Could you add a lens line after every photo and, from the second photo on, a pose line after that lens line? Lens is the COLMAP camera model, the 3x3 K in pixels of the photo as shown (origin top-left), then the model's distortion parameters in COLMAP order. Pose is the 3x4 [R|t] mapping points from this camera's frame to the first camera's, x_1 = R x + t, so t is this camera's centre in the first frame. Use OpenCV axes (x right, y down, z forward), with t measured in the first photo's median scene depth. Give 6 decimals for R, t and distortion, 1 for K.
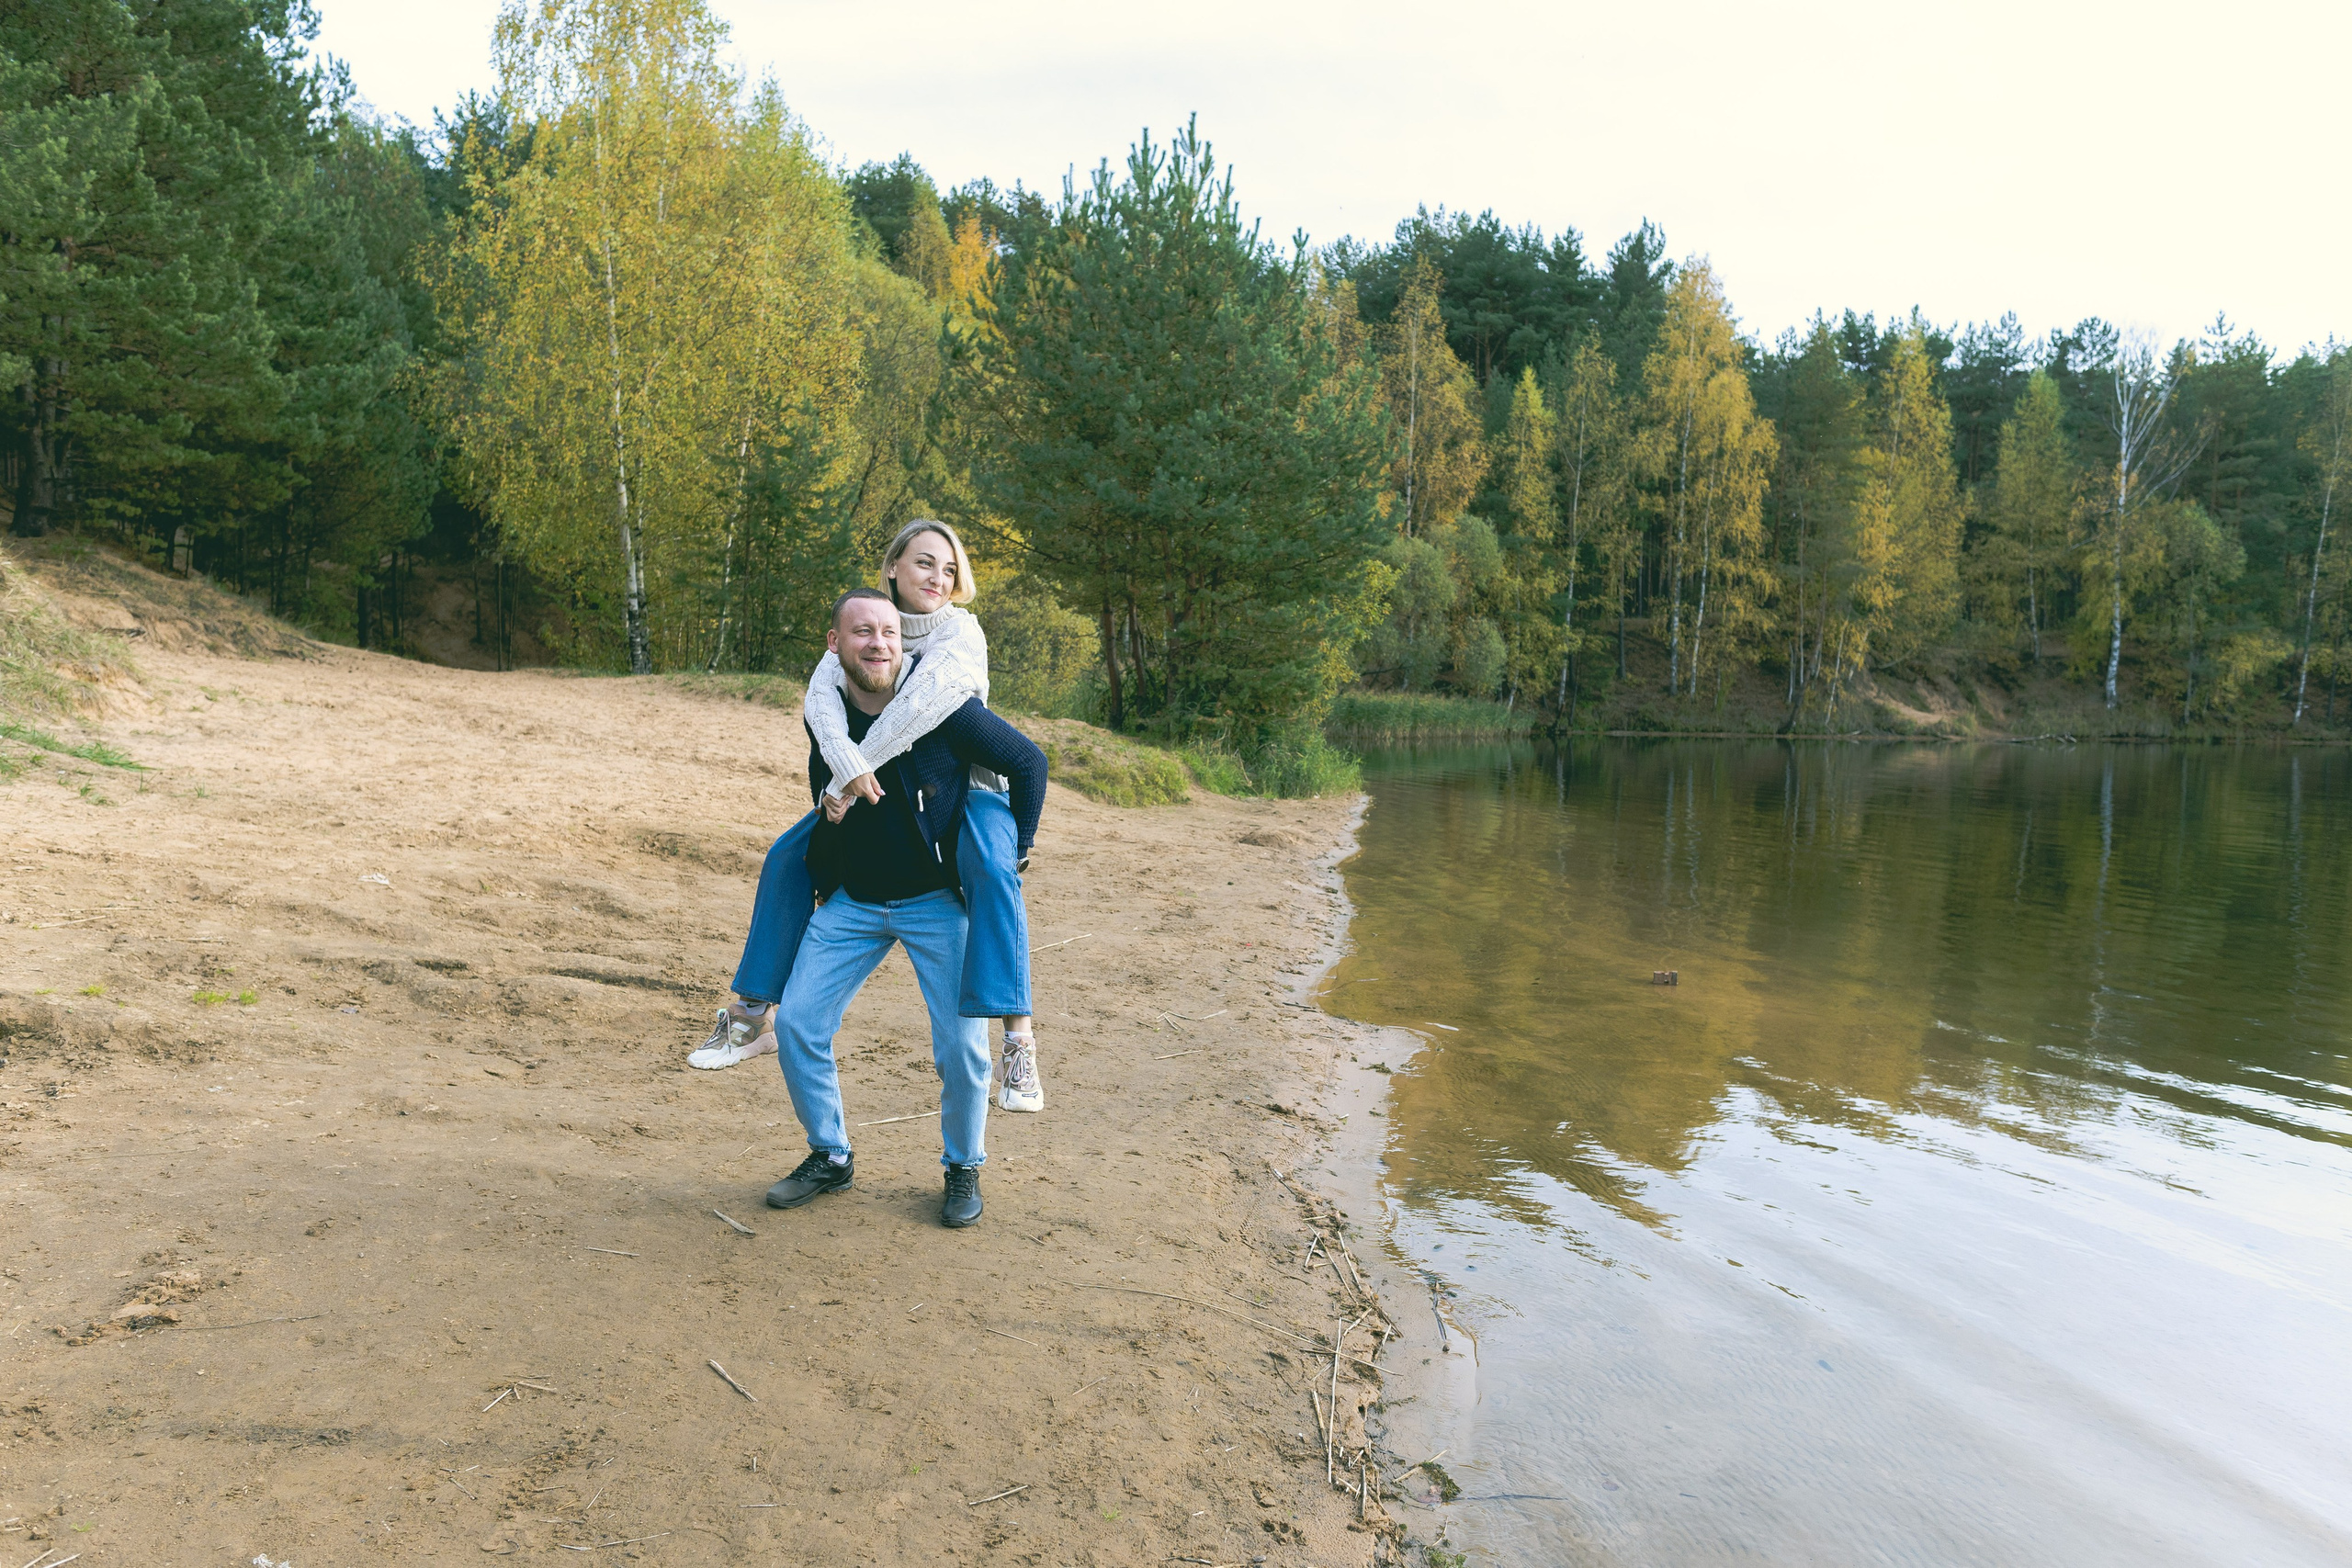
lens RADIAL K [[1602.9, 0, 1176.0], [0, 1602.9, 784.0], [0, 0, 1]] dist [0.001149, 0.000303]
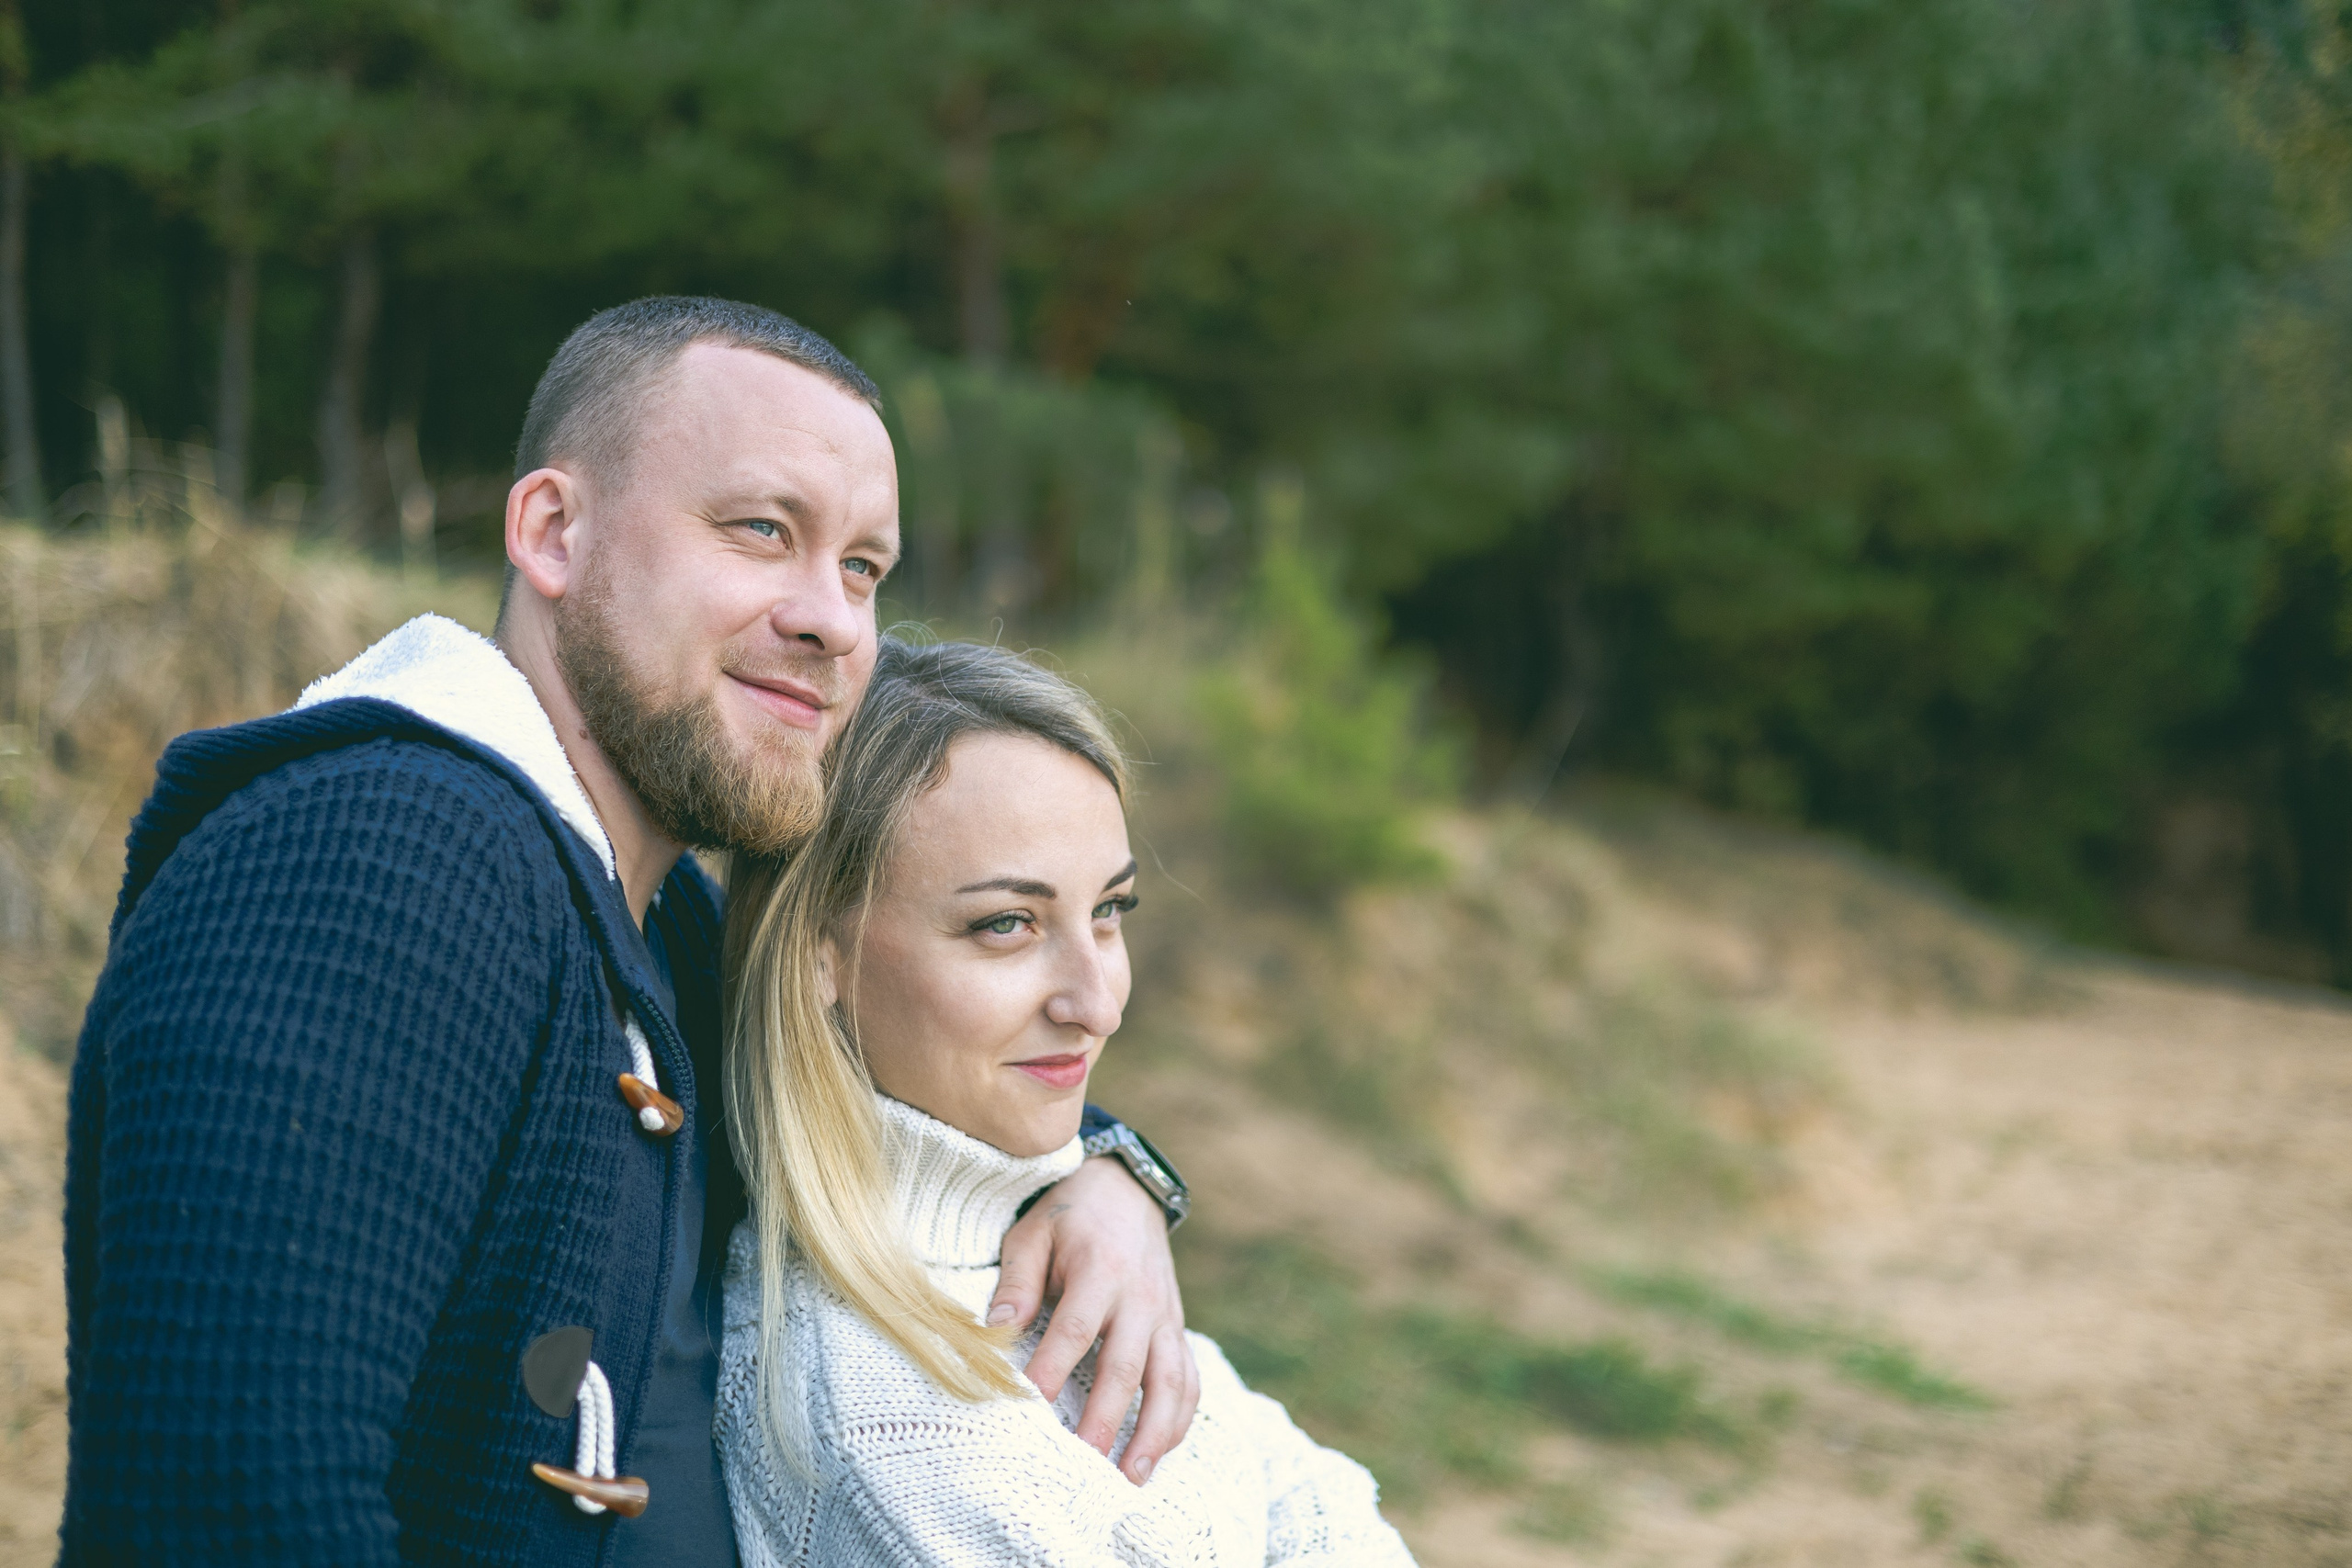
lens RADIAL K [[3385.8, 0, 1176.0], [0, 3385.8, 784.0], [0, 0, 1]] dist [0.001887, 0.000117]
pose [[0.771633, -0.073493, -0.631808, -0.157030], [-0.000402, 0.993246, -0.116027, -0.037814], [0.636068, 0.089784, 0.766392, 0.138587]]
